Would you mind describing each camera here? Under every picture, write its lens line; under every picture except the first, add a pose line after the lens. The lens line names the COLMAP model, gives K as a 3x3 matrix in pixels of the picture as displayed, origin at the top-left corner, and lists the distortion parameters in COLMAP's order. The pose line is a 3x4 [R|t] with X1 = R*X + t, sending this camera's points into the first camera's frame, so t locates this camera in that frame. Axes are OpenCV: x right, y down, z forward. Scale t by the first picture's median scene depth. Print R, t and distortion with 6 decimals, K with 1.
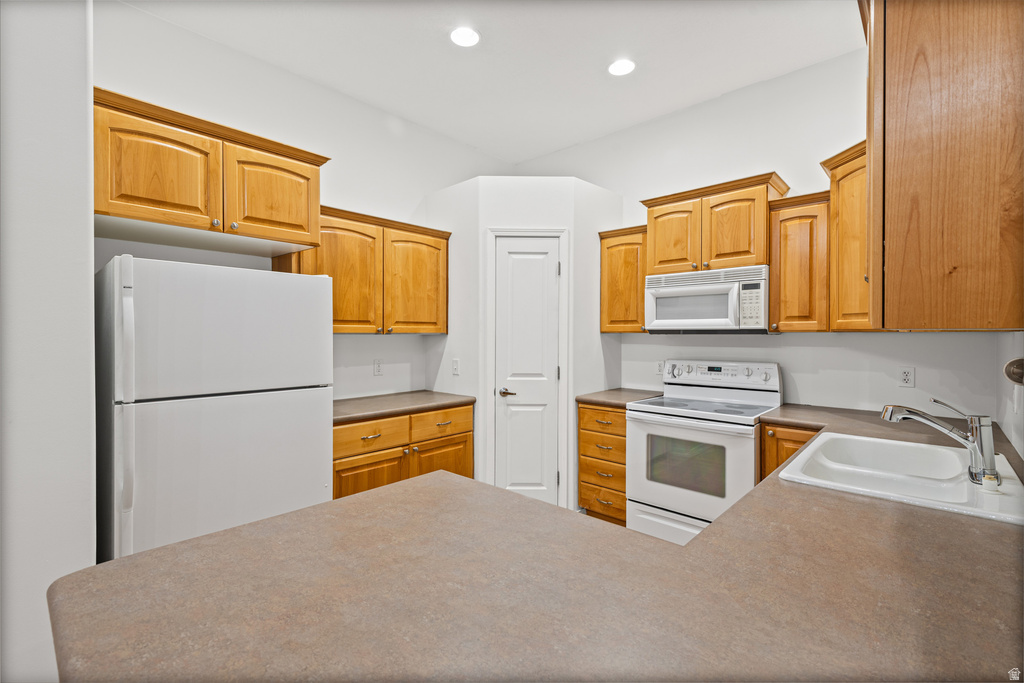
lens RADIAL K [[463.5, 0, 519.0], [0, 463.5, 337.1], [0, 0, 1]] dist [0.026207, -0.013476]
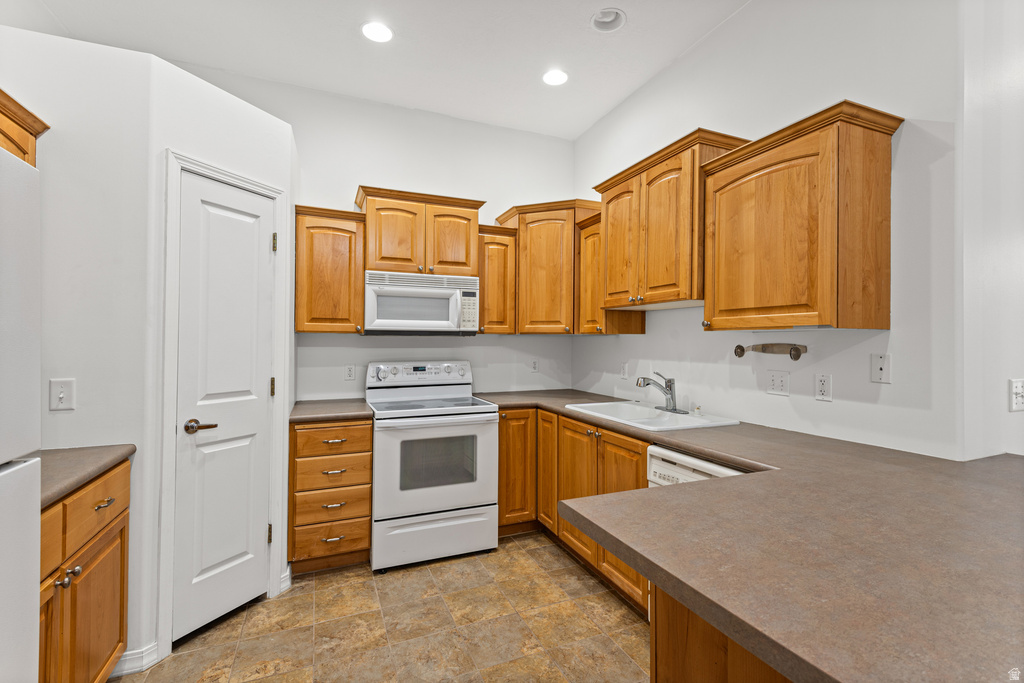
lens RADIAL K [[463.5, 0, 523.7], [0, 463.5, 338.0], [0, 0, 1]] dist [0.026207, -0.013476]
pose [[0.410039, 0.008066, 0.912032, -0.467054], [0.004056, 0.999935, -0.010667, 0.012201], [-0.912059, 0.008073, 0.409980, 0.383550]]
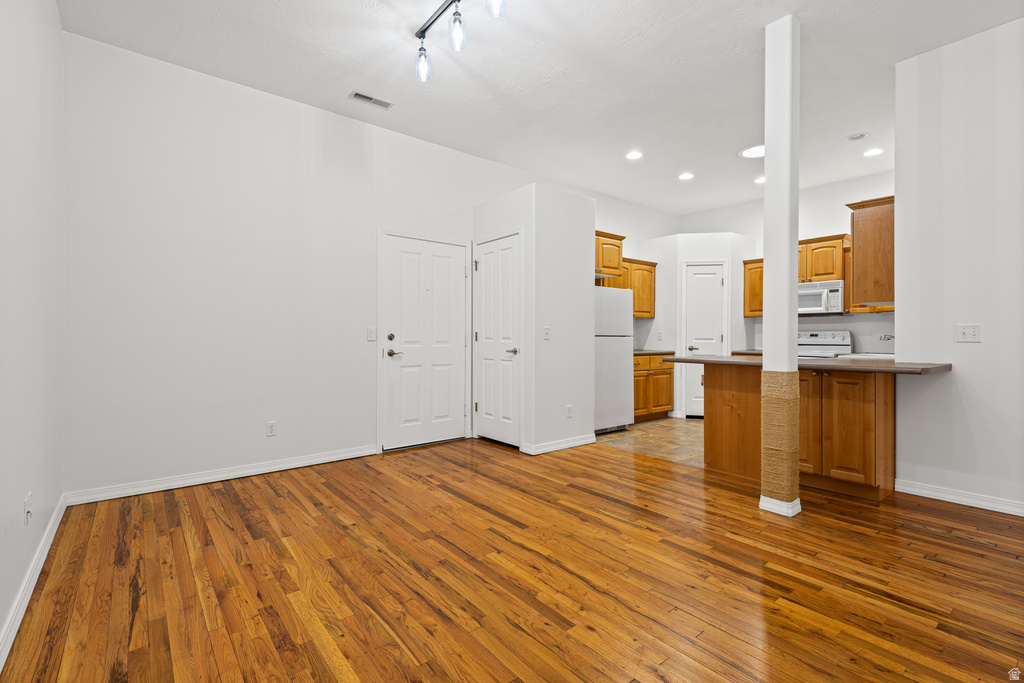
lens RADIAL K [[463.5, 0, 511.0], [0, 463.5, 341.2], [0, 0, 1]] dist [0.026207, -0.013476]
pose [[0.986902, 0.004457, -0.161260, -0.504251], [-0.003663, 0.999980, 0.005220, 0.094189], [0.161280, -0.004561, 0.986898, -1.112625]]
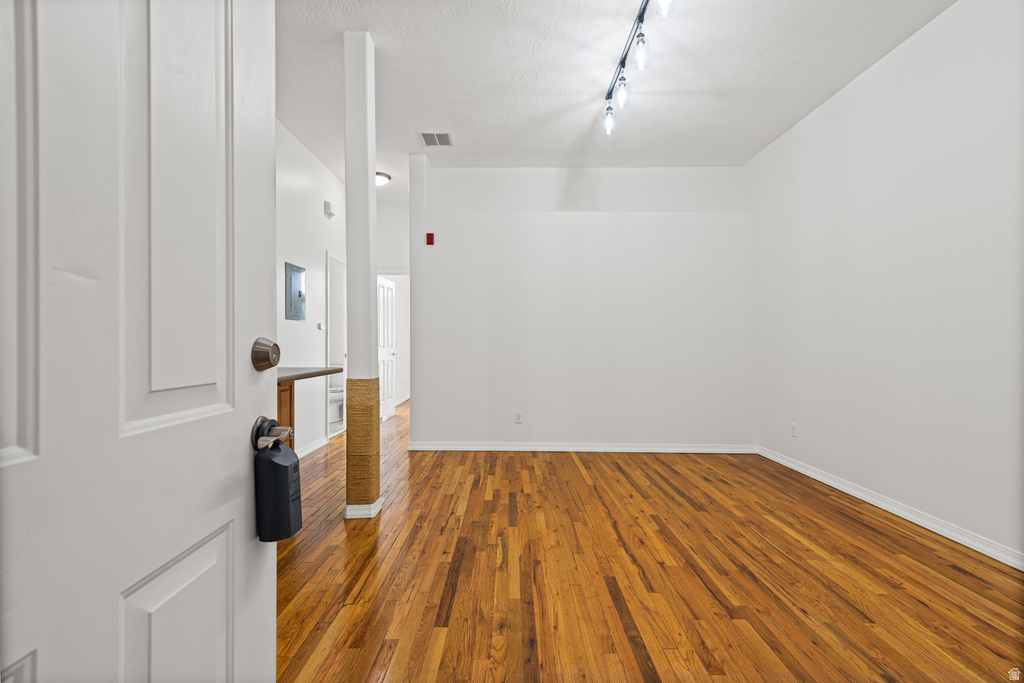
lens RADIAL K [[463.5, 0, 515.8], [0, 463.5, 348.0], [0, 0, 1]] dist [0.026207, -0.013476]
pose [[-0.679750, -0.010162, 0.733374, -1.066908], [0.000283, 0.999900, 0.014118, 0.080837], [-0.733444, 0.009804, -0.679679, 0.403451]]
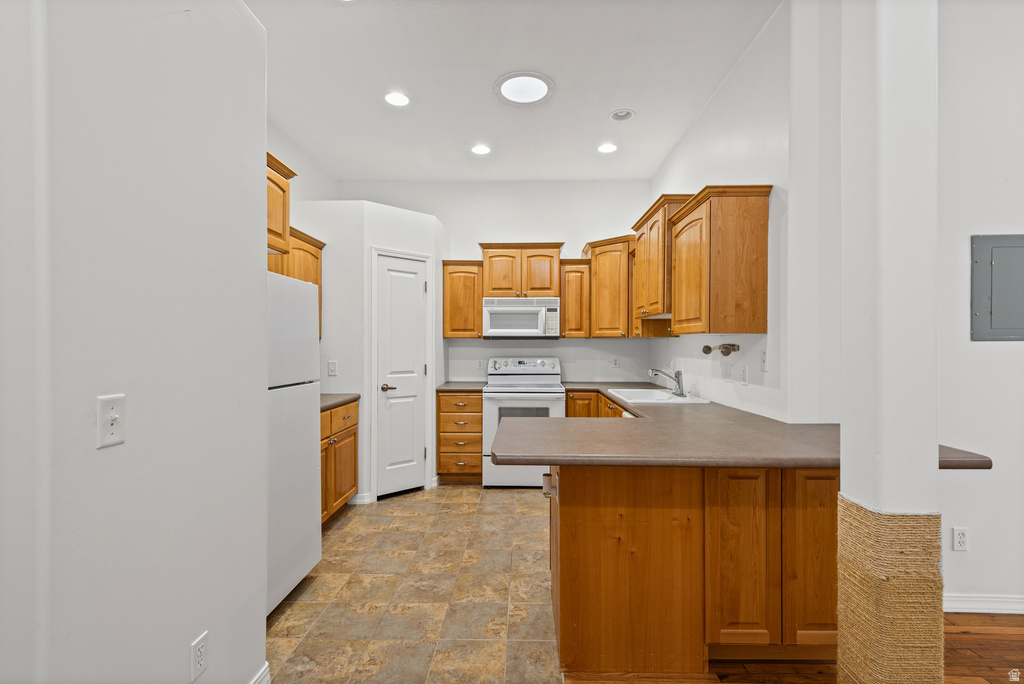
lens RADIAL K [[463.5, 0, 523.8], [0, 463.5, 351.5], [0, 0, 1]] dist [0.026207, -0.013476]
pose [[0.745476, -0.010289, 0.666453, -0.621778], [0.004619, 0.999937, 0.010271, 0.018478], [-0.666517, -0.004578, 0.745476, -0.135011]]
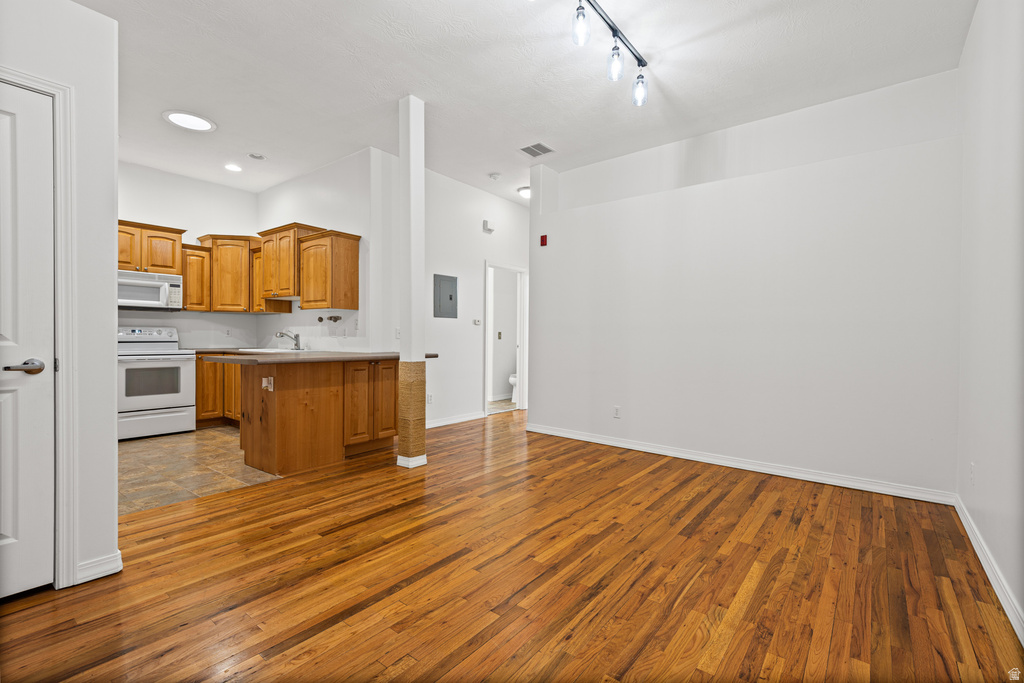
lens RADIAL K [[463.5, 0, 514.8], [0, 463.5, 343.7], [0, 0, 1]] dist [0.026207, -0.013476]
pose [[-0.070181, -0.016001, 0.997406, -1.431785], [-0.002139, 0.999871, 0.015890, 0.089638], [-0.997532, -0.001018, -0.070206, -0.239322]]
